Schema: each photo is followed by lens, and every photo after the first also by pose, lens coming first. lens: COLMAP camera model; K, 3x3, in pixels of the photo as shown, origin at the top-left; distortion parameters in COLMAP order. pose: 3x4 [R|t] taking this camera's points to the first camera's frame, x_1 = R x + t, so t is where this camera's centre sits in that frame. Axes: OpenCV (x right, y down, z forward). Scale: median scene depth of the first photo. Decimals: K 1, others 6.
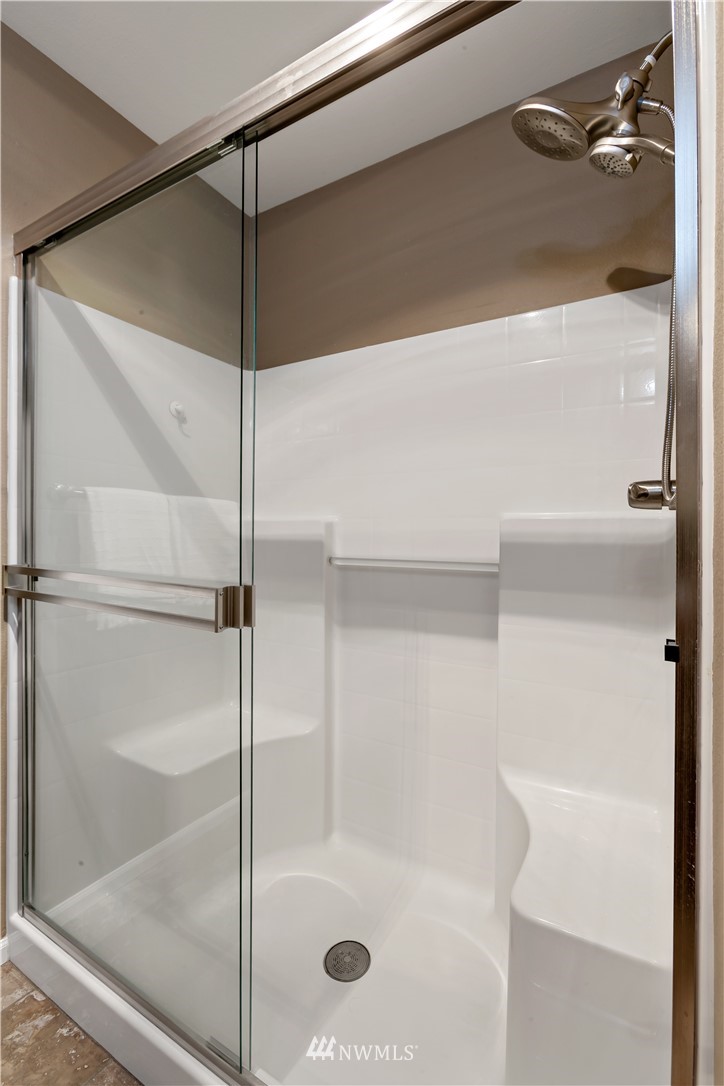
lens RADIAL K [[484.9, 0, 368.9], [0, 484.9, 560.3], [0, 0, 1]] dist [-0.021970, 0.006354]
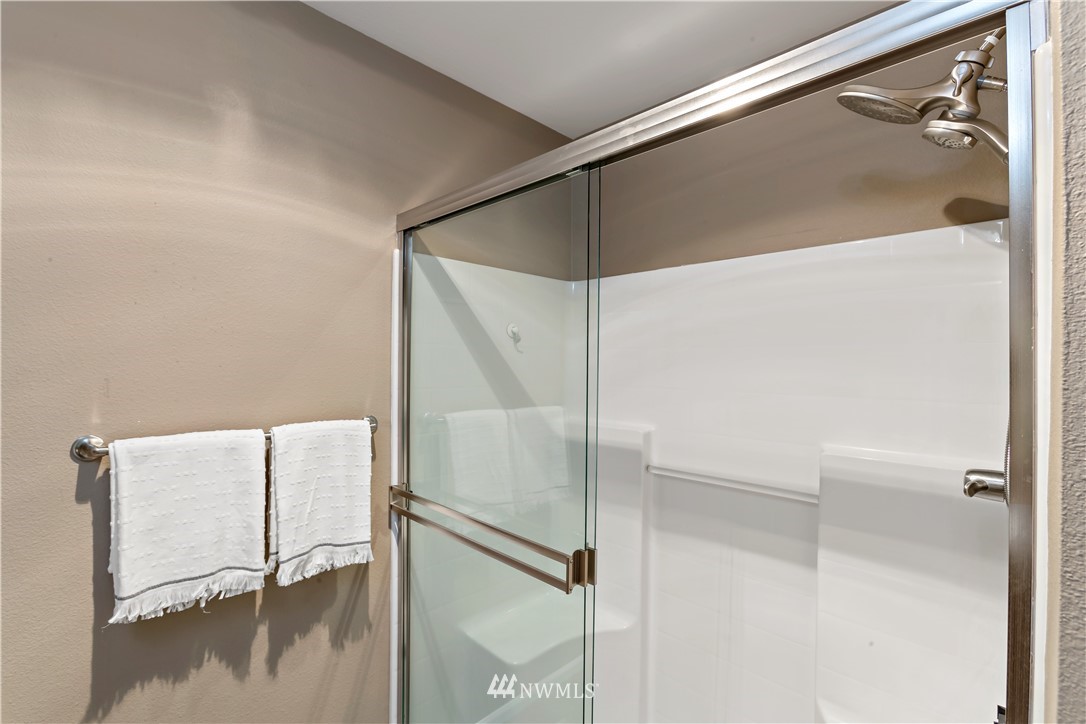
lens RADIAL K [[484.9, 0, 548.6], [0, 484.9, 365.8], [0, 0, 1]] dist [-0.021970, 0.006354]
pose [[0.971944, 0.007011, -0.235110, -0.051955], [-0.010018, 0.999883, -0.011600, -0.265996], [0.235001, 0.013630, 0.971900, -0.129543]]
